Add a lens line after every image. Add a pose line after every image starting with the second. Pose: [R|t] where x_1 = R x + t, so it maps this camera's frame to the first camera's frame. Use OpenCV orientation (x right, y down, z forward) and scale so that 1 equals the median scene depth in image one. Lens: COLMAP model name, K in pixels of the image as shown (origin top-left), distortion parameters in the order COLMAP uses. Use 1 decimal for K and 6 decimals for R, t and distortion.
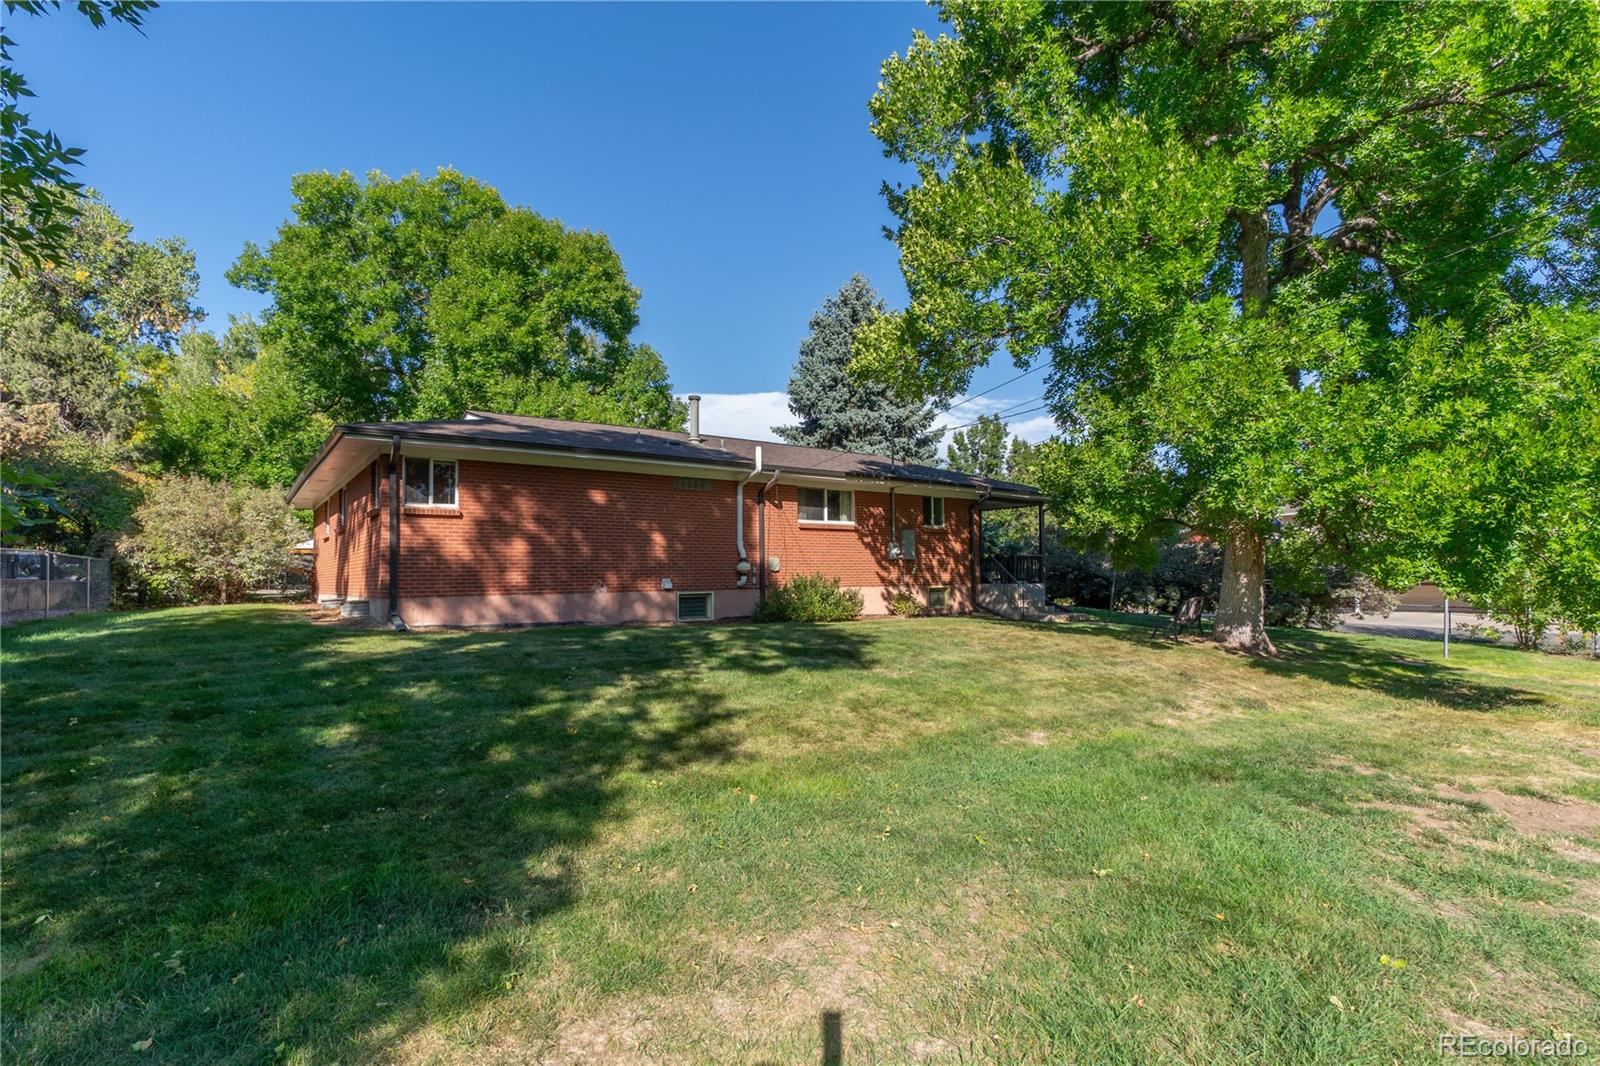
lens RADIAL K [[743.9, 0, 792.4], [0, 743.9, 537.8], [0, 0, 1]] dist [0.002542, -0.001814]
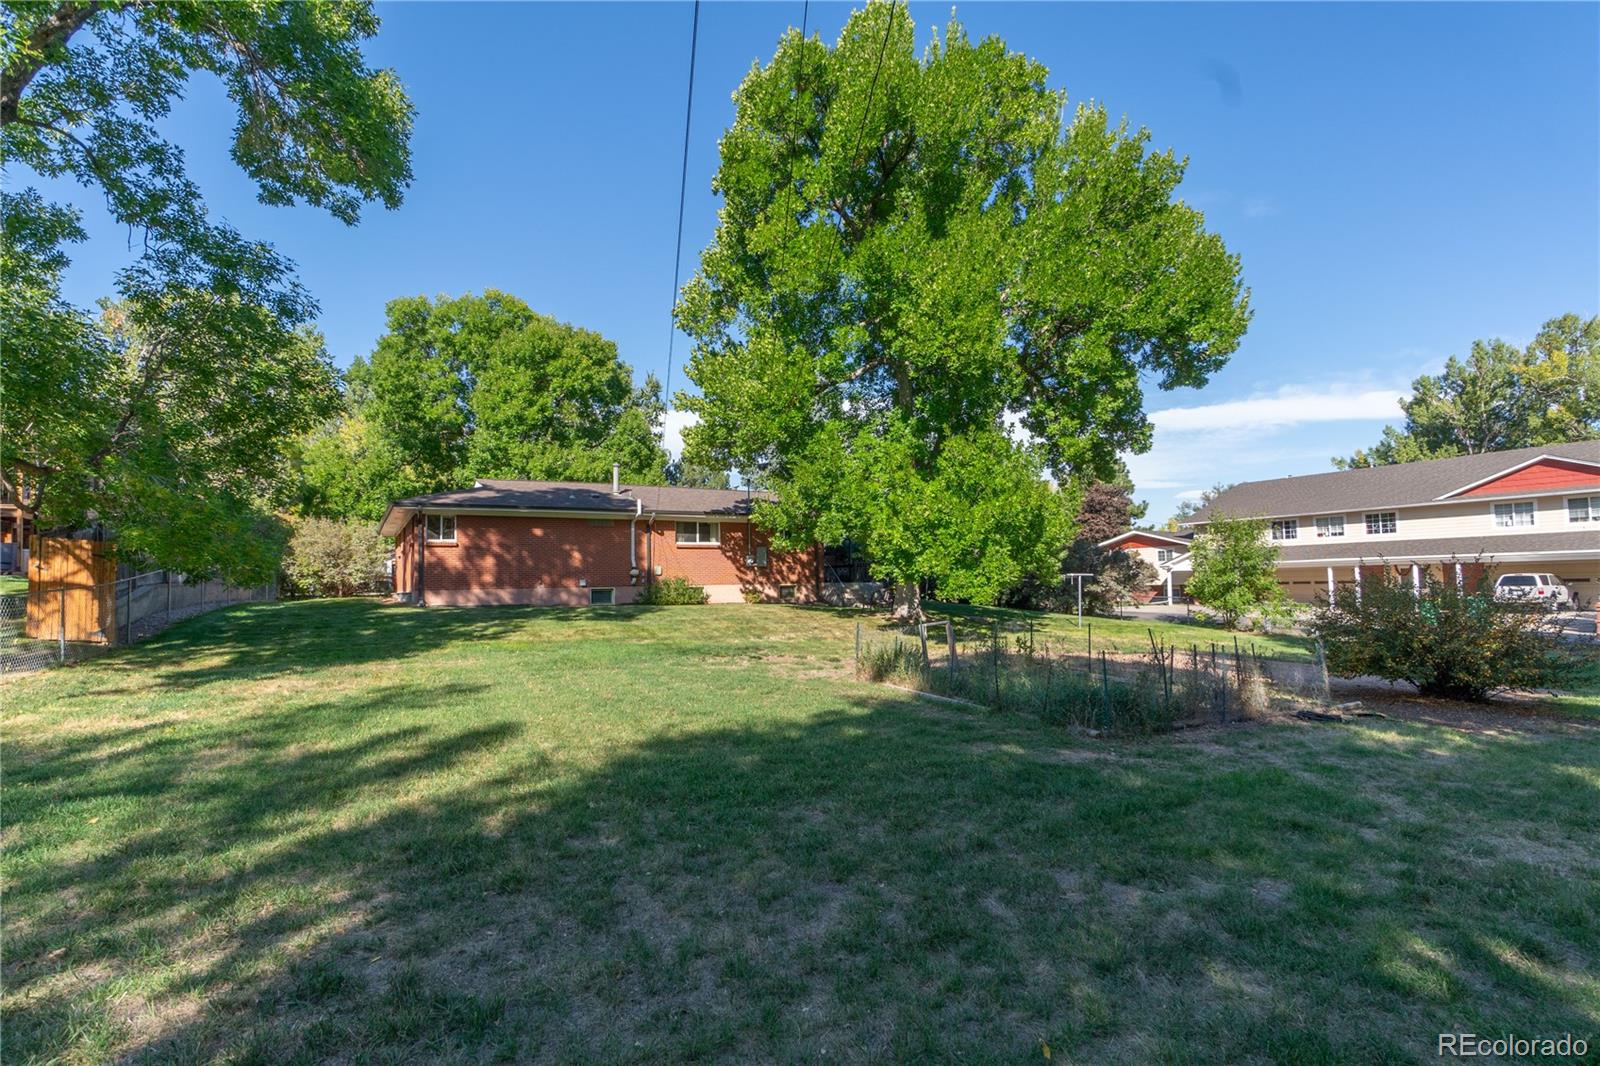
lens RADIAL K [[743.9, 0, 805.4], [0, 743.9, 536.6], [0, 0, 1]] dist [0.002542, -0.001814]
pose [[0.994554, -0.013246, -0.103376, 0.400284], [0.012051, 0.999853, -0.012172, -0.011773], [0.103522, 0.010860, 0.994568, -0.492985]]
